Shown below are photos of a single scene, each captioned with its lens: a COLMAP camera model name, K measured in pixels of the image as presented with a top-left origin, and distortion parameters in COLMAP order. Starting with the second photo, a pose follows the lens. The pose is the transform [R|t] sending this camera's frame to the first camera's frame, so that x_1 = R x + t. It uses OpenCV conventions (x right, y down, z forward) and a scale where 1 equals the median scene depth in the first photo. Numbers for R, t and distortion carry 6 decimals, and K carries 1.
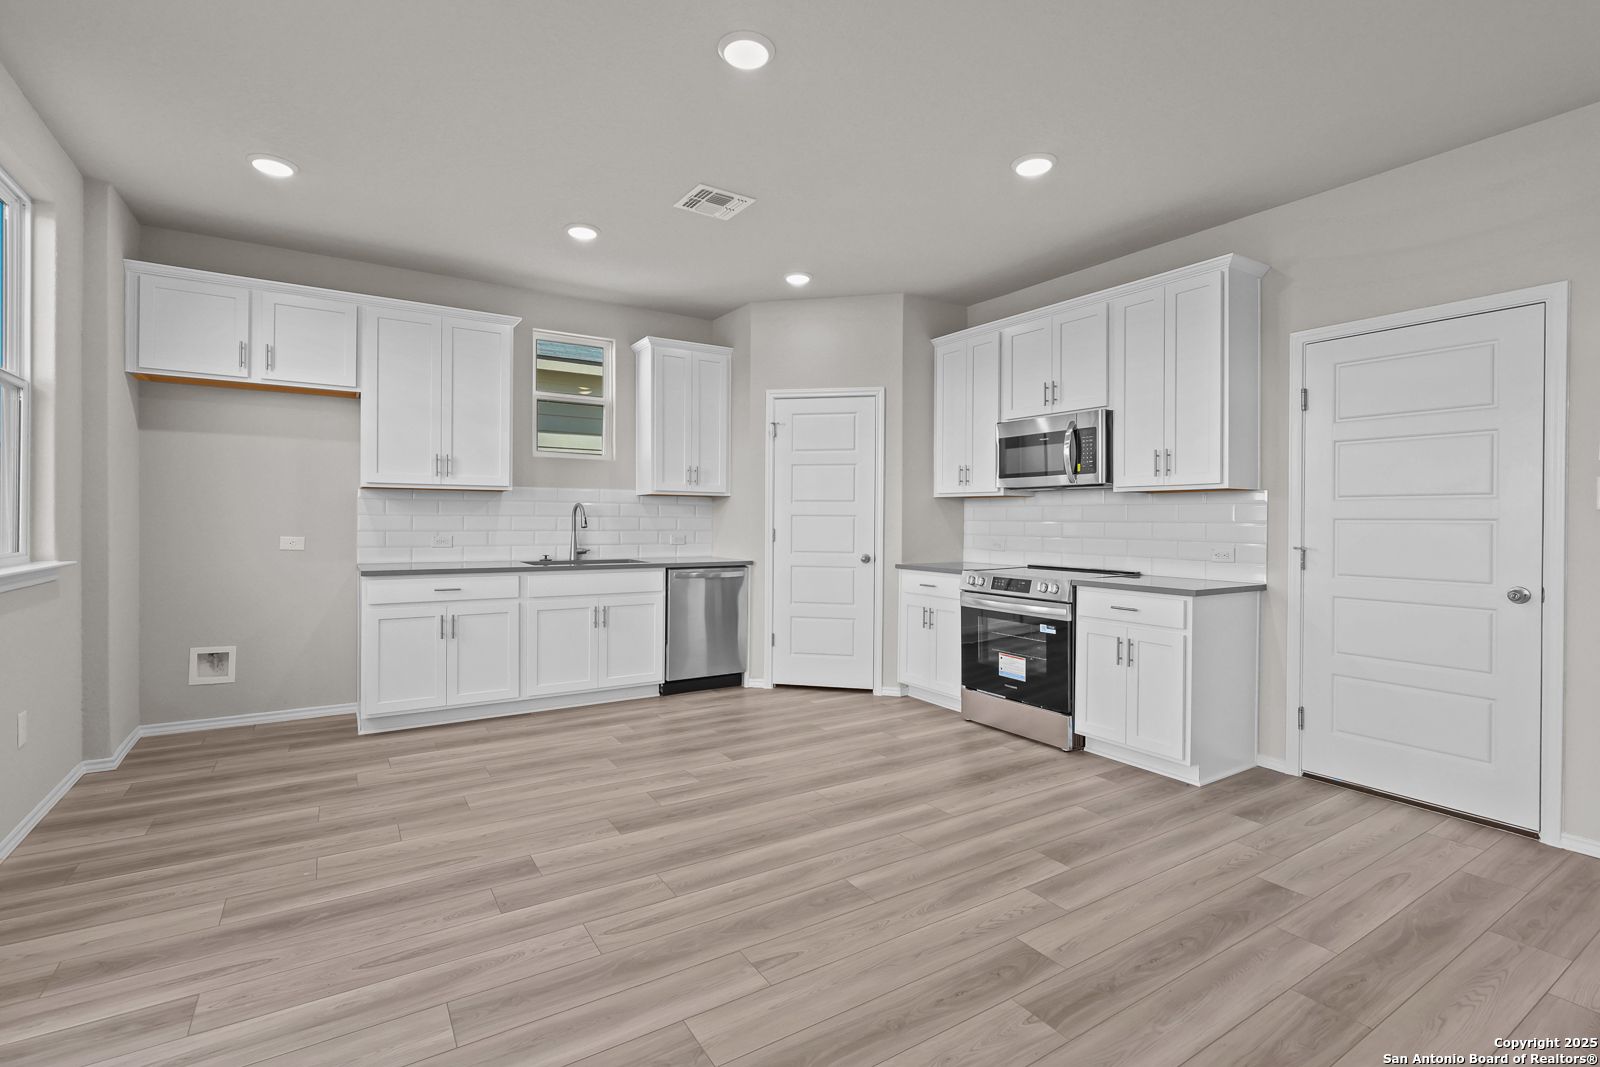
lens RADIAL K [[734.3, 0, 797.3], [0, 734.3, 524.0], [0, 0, 1]] dist [-0.001750, -0.000844]
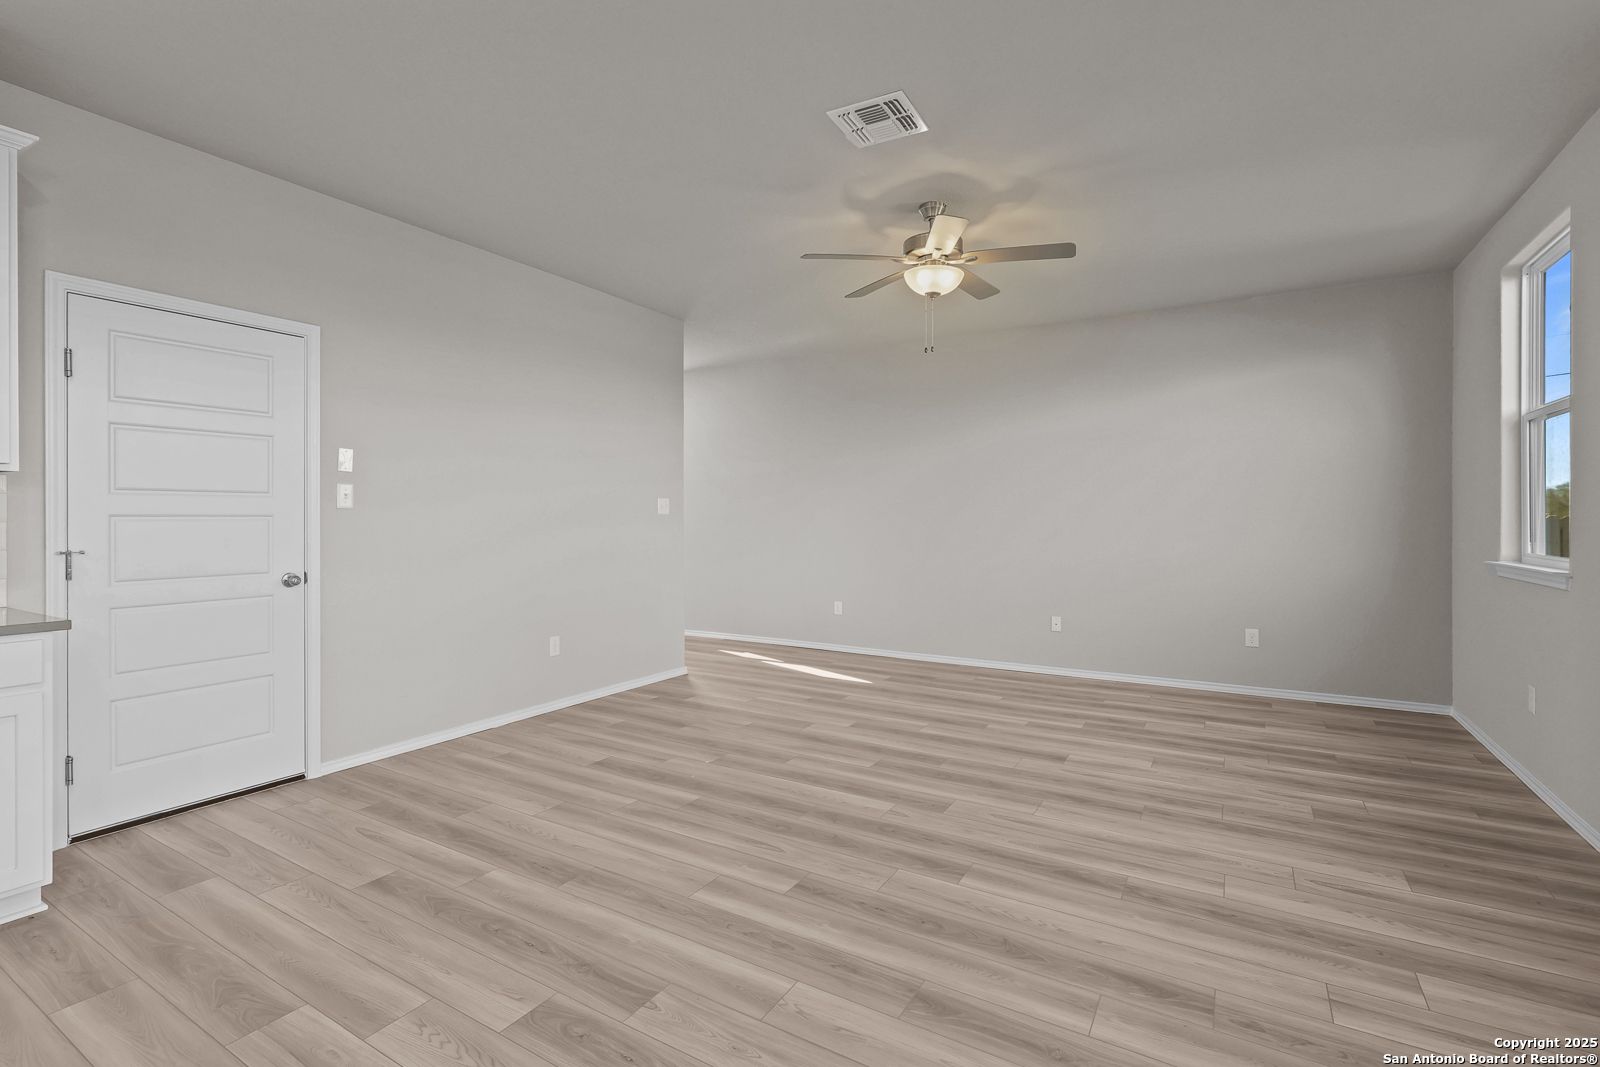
lens RADIAL K [[734.3, 0, 795.0], [0, 734.3, 521.1], [0, 0, 1]] dist [-0.001750, -0.000844]
pose [[-0.444401, -0.012564, 0.895740, -0.427084], [0.001344, 0.999891, 0.014692, -0.013555], [-0.895827, 0.007733, -0.444336, 0.790938]]
